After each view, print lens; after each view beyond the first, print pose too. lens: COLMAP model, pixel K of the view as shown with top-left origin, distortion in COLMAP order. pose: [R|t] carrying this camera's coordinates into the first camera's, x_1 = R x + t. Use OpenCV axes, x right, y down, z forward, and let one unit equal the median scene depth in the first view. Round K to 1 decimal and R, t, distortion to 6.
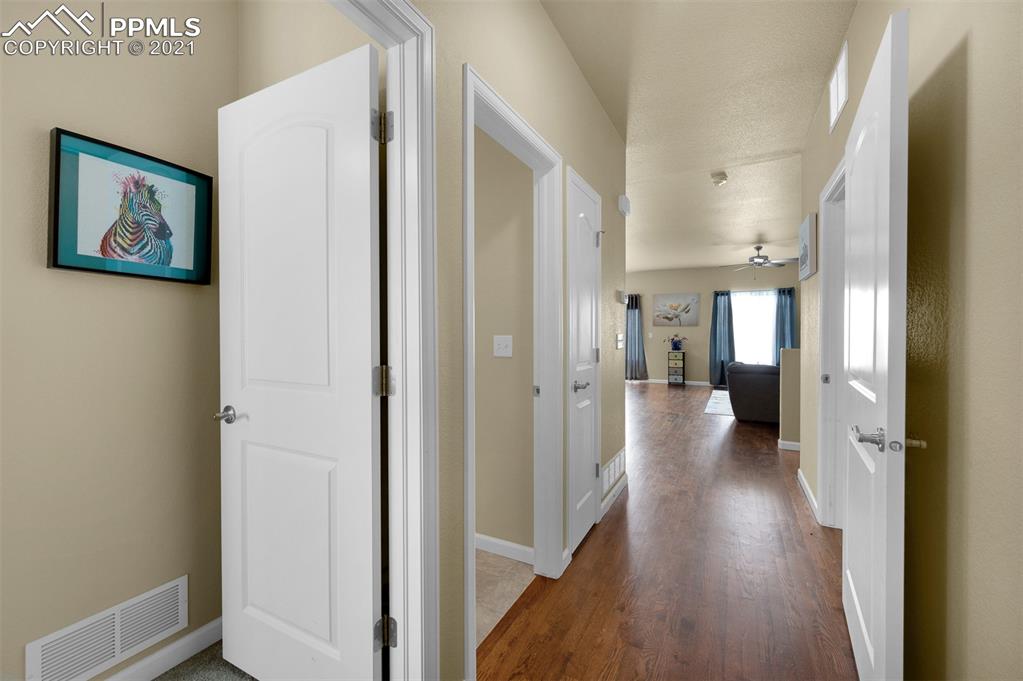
lens RADIAL K [[412.0, 0, 518.9], [0, 412.0, 338.2], [0, 0, 1]] dist [-0.006337, -0.000049]
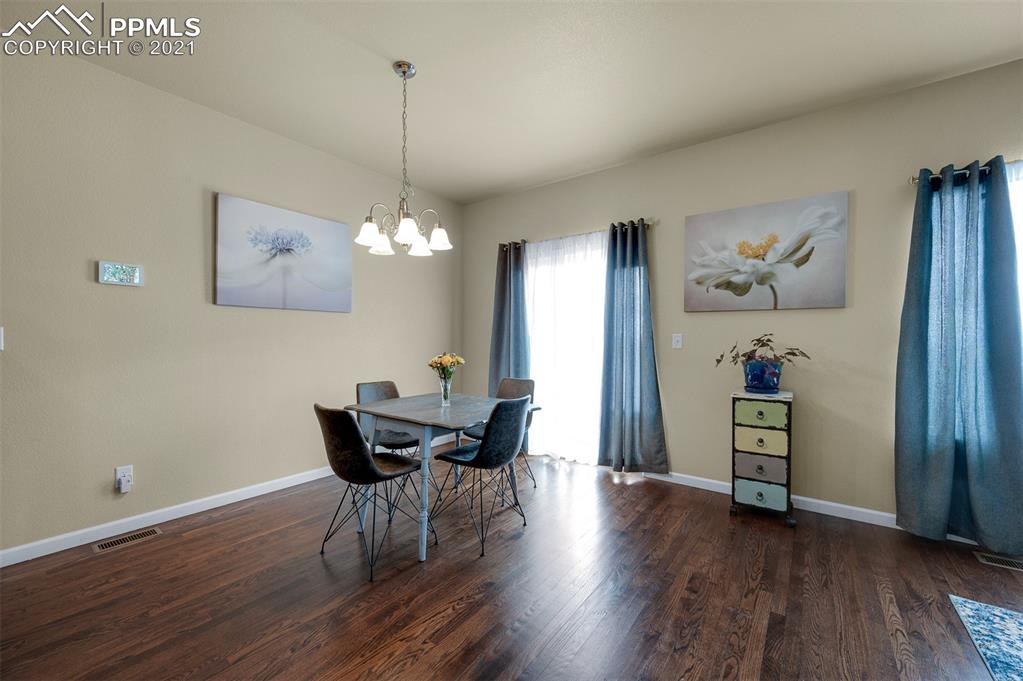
lens RADIAL K [[412.0, 0, 518.0], [0, 412.0, 342.2], [0, 0, 1]] dist [-0.006337, -0.000049]
pose [[0.988286, 0.001837, -0.152603, 0.253796], [-0.002080, 0.999997, -0.001437, -0.005491], [0.152600, 0.001738, 0.988287, 0.680133]]
